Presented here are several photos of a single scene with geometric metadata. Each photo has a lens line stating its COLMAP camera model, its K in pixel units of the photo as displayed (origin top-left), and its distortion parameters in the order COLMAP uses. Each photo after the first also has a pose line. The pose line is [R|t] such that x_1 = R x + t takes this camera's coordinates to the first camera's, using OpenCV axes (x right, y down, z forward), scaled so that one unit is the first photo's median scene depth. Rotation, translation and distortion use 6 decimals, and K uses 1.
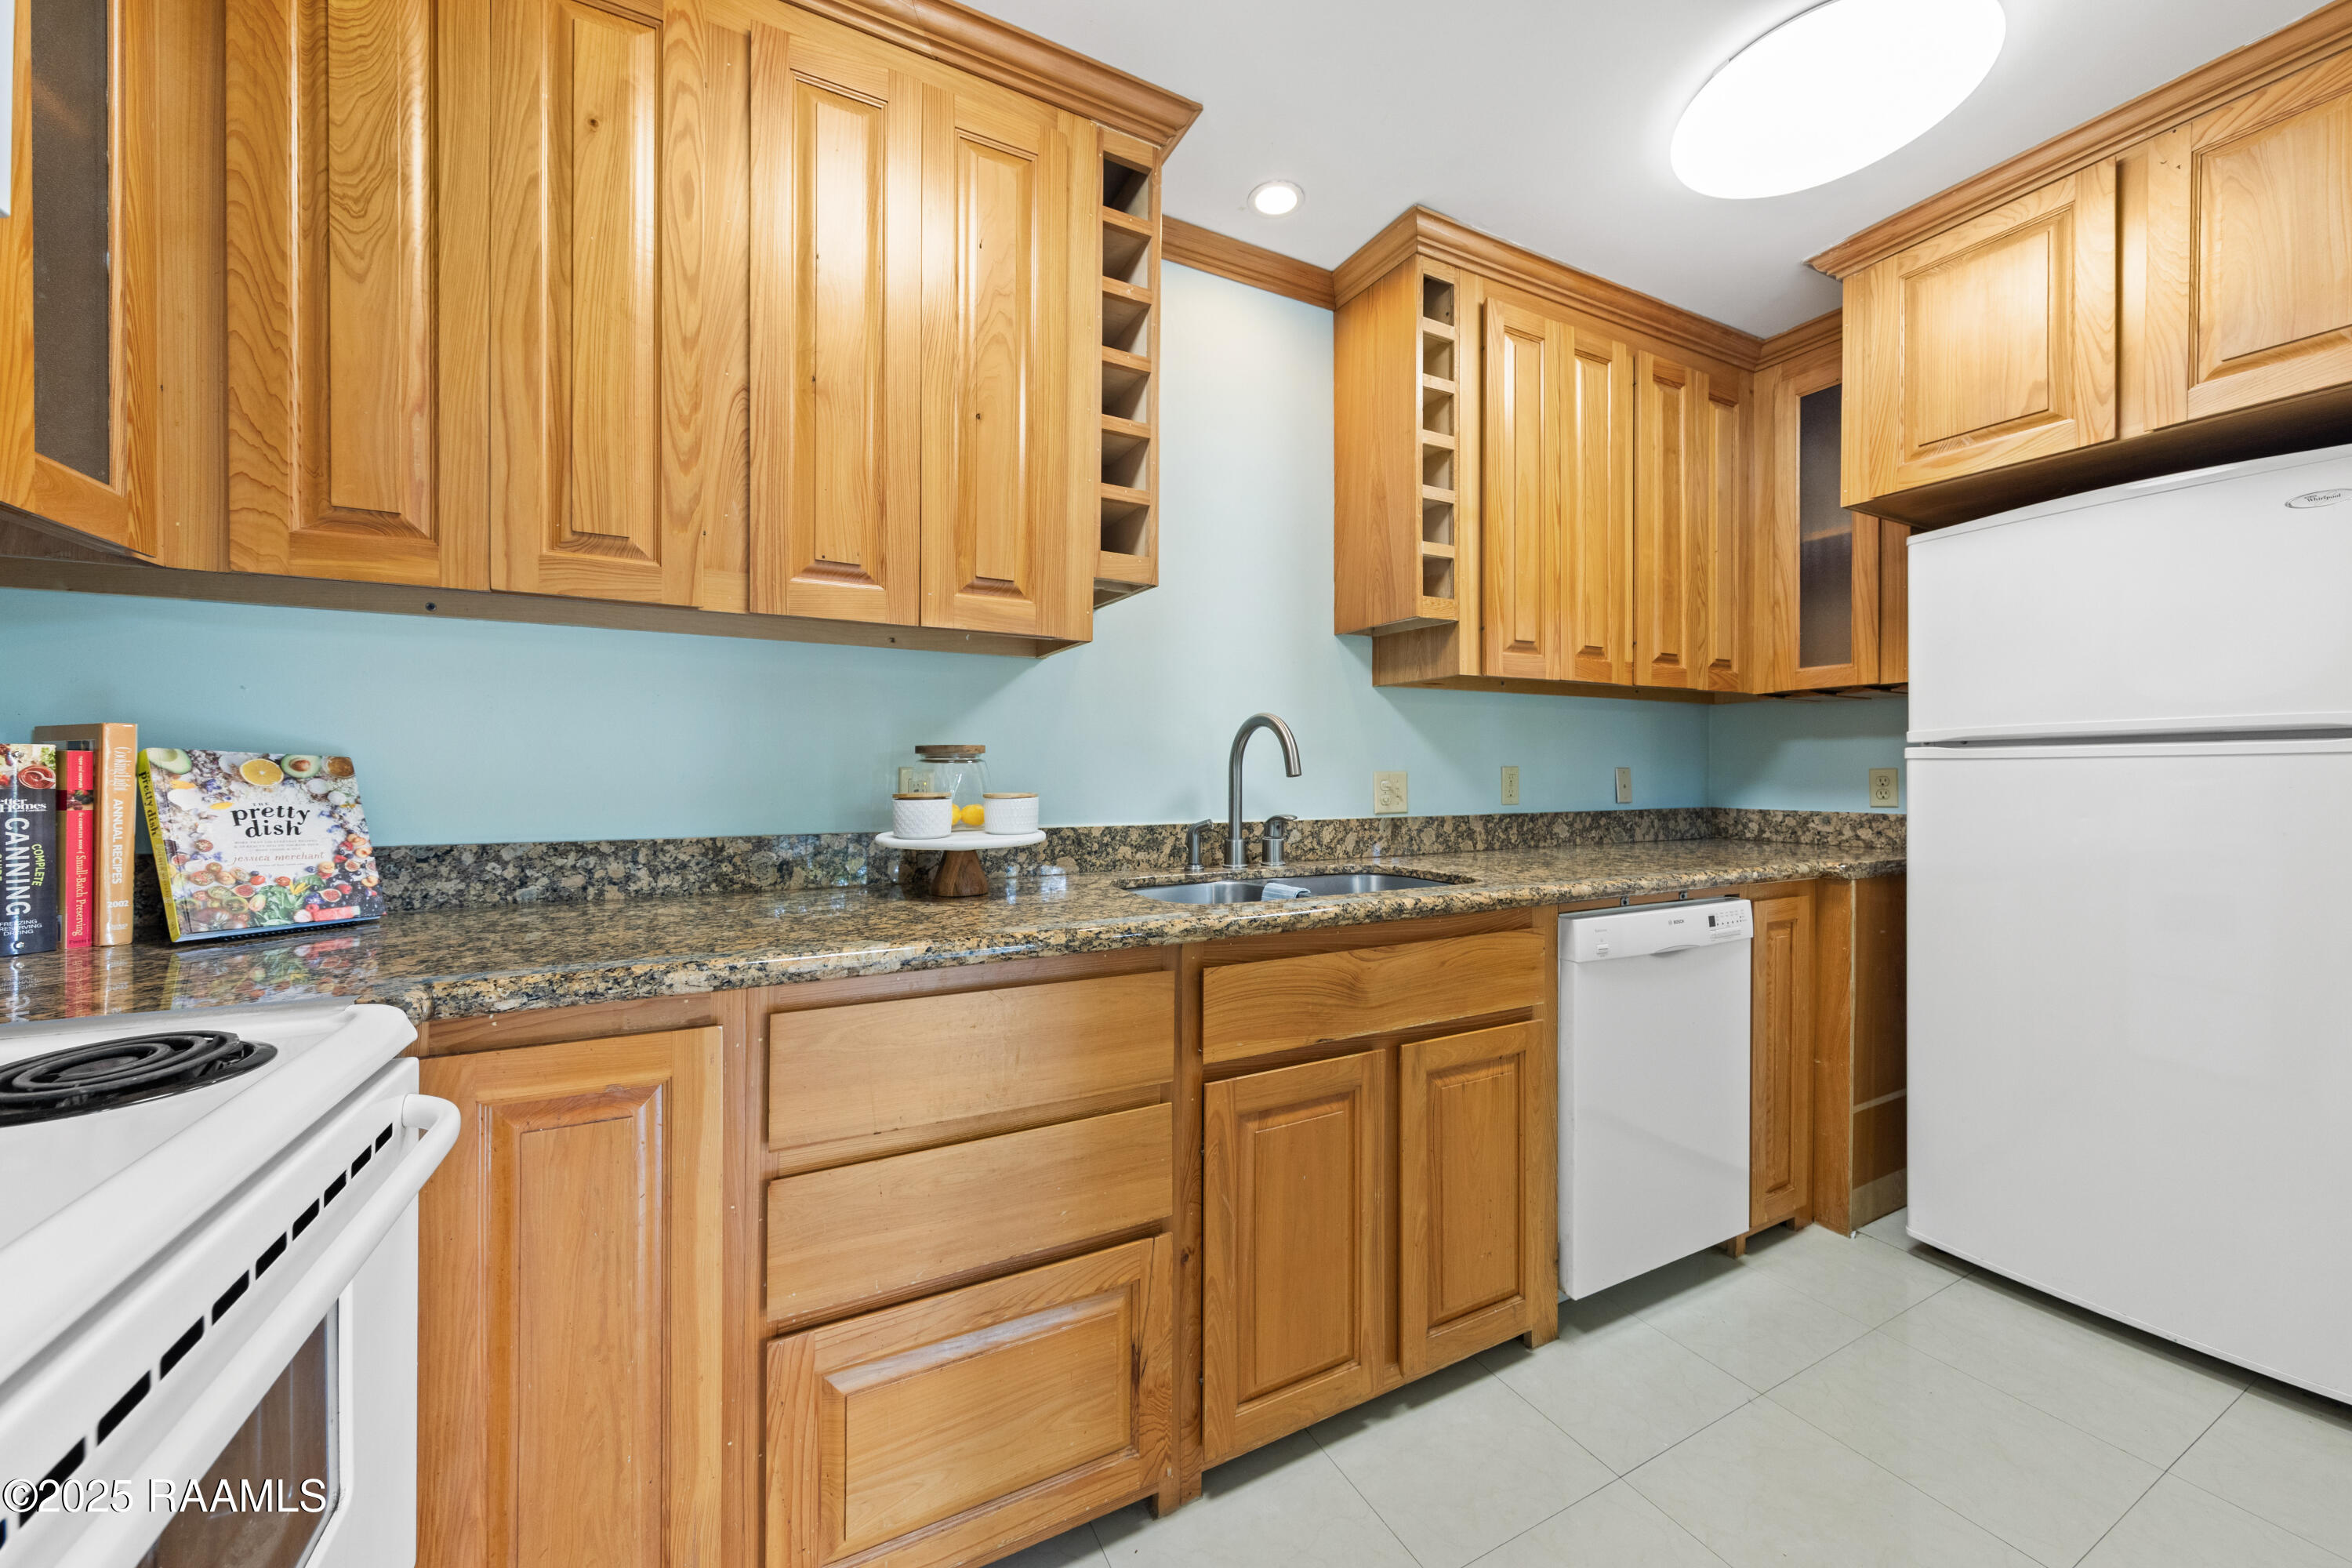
lens RADIAL K [[864.5, 0, 1182.0], [0, 864.5, 774.5], [0, 0, 1]] dist [-0.003862, -0.000560]
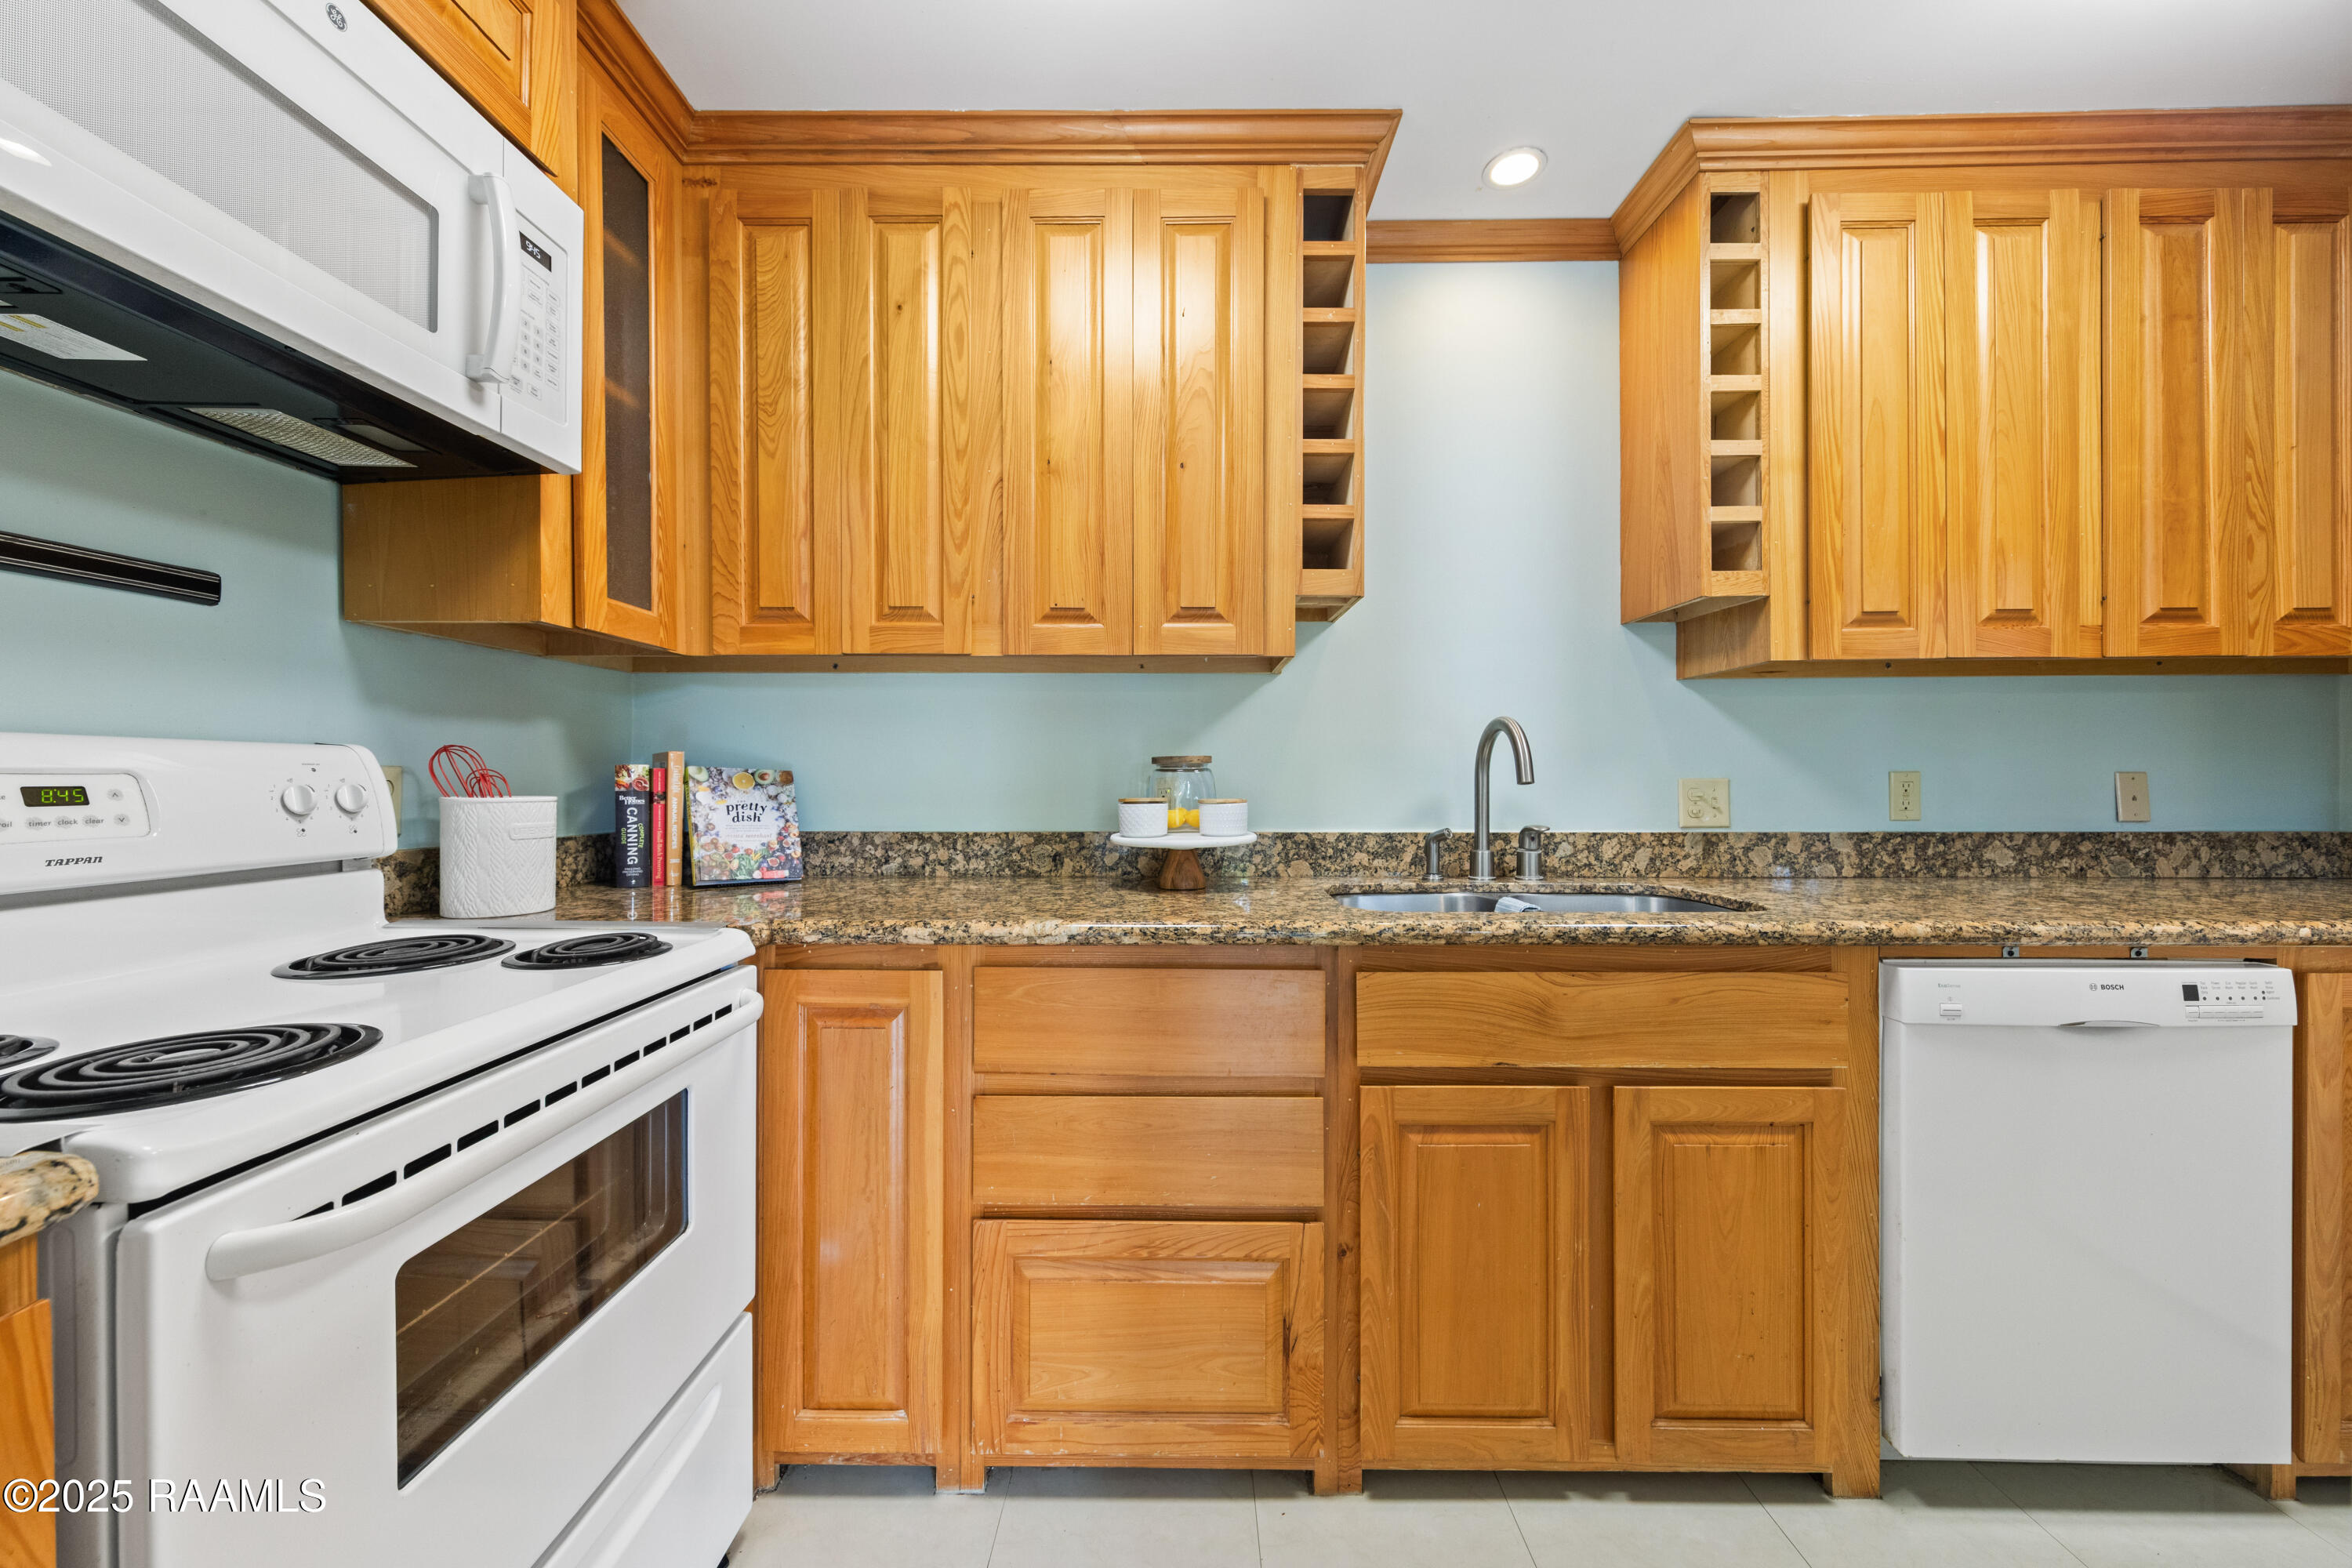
lens RADIAL K [[864.5, 0, 1170.8], [0, 864.5, 780.9], [0, 0, 1]] dist [-0.003862, -0.000560]
pose [[0.877196, -0.001709, -0.480129, 0.283617], [0.000760, 0.999997, -0.002170, 0.000986], [0.480132, 0.001539, 0.877195, 0.001055]]
